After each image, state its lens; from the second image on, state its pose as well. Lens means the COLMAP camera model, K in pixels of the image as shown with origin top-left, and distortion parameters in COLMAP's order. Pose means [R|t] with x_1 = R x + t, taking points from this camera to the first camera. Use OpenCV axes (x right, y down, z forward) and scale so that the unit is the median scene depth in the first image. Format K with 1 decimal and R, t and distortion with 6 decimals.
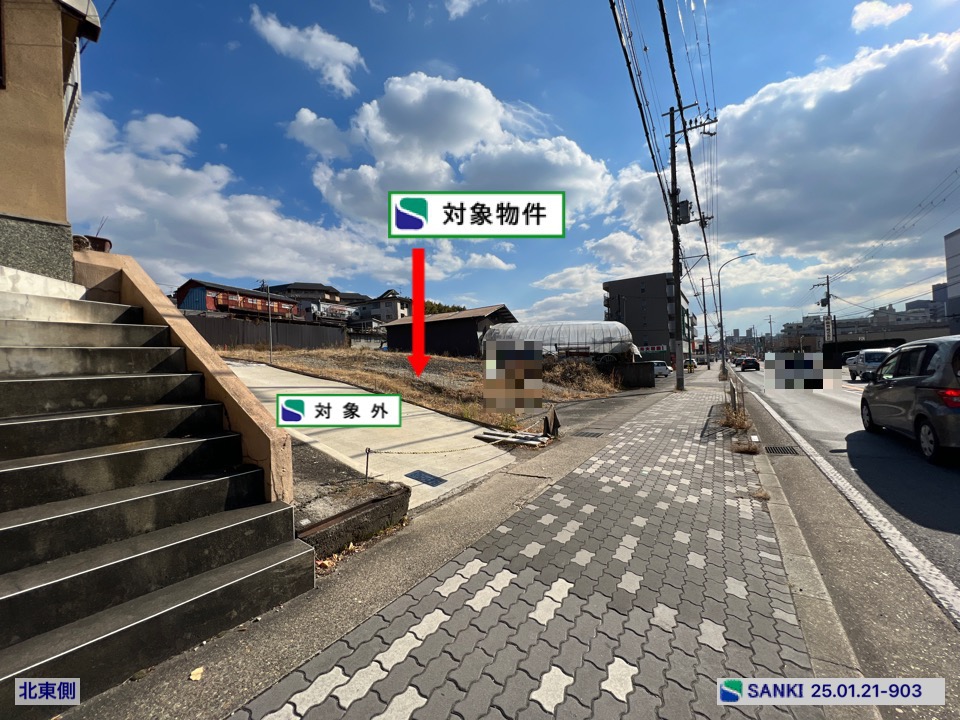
lens RADIAL K [[386.0, 0, 477.3], [0, 386.0, 367.9], [0, 0, 1]] dist [-0.008292, -0.000063]
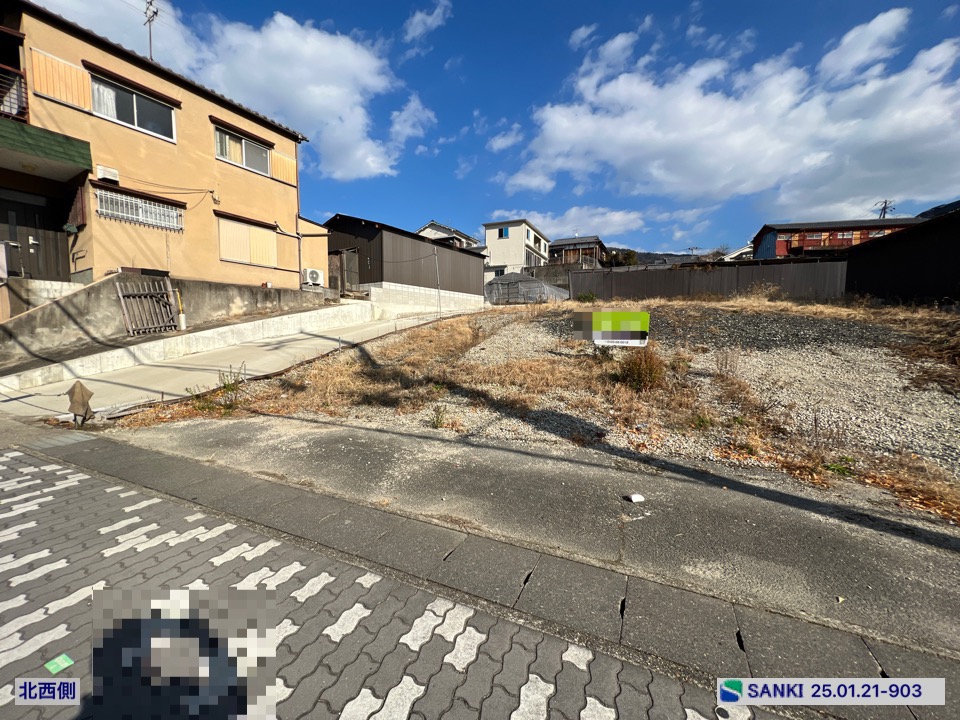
lens RADIAL K [[383.5, 0, 479.7], [0, 383.5, 364.6], [0, 0, 1]] dist [-0.001389, 0.000569]
pose [[0.137371, 0.132035, -0.981680, 0.131250], [-0.014955, 0.991239, 0.131228, -0.005845], [0.990407, -0.003345, 0.138142, 0.213234]]
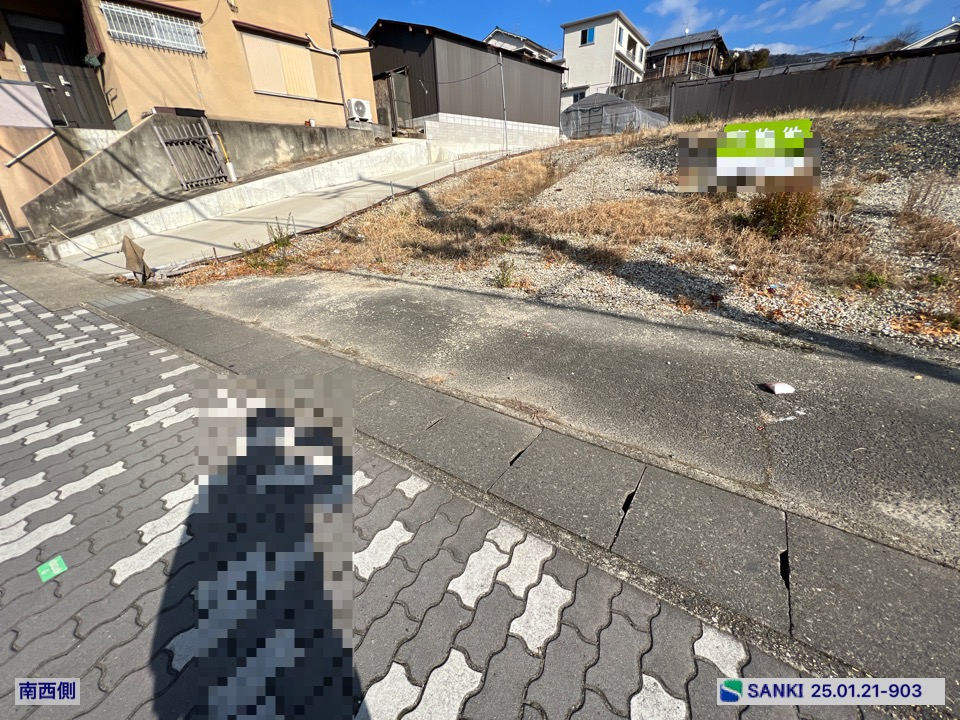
lens RADIAL K [[383.2, 0, 479.9], [0, 383.2, 361.1], [0, 0, 1]] dist [-0.000886, 0.000208]
pose [[-0.025967, 0.466217, -0.884289, 0.116066], [0.029946, 0.884553, 0.465477, -0.001294], [0.999214, -0.014394, -0.036931, 0.213870]]
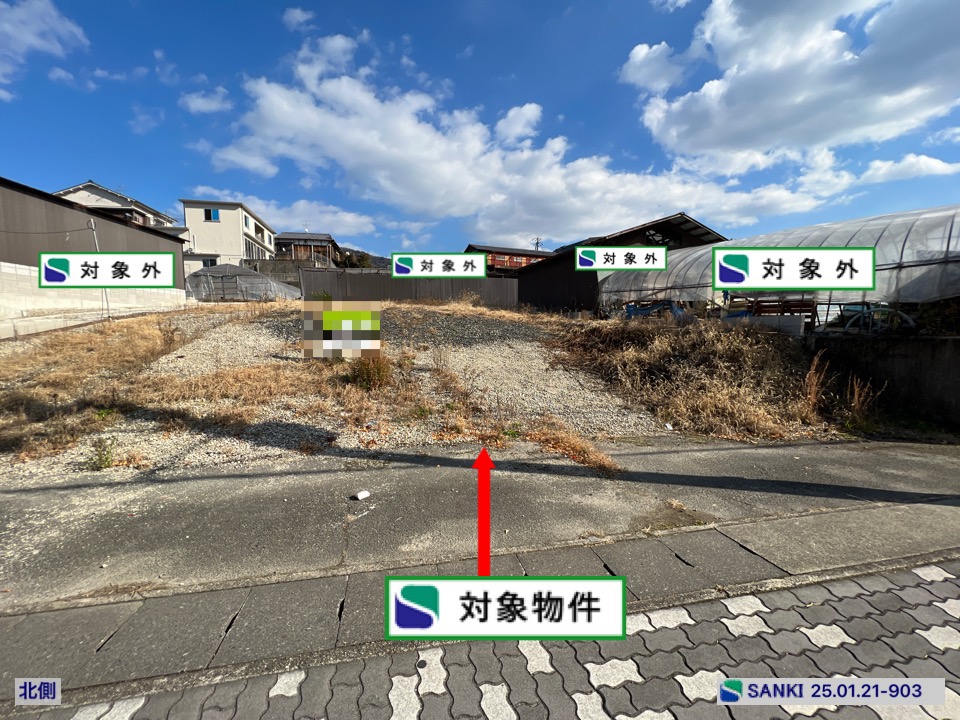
lens RADIAL K [[386.7, 0, 478.9], [0, 386.7, 364.9], [0, 0, 1]] dist [-0.003237, 0.000170]
pose [[0.705922, 0.099818, -0.701220, 0.132976], [-0.026820, 0.993077, 0.114363, -0.005948], [0.707781, -0.061925, 0.703712, 0.216510]]
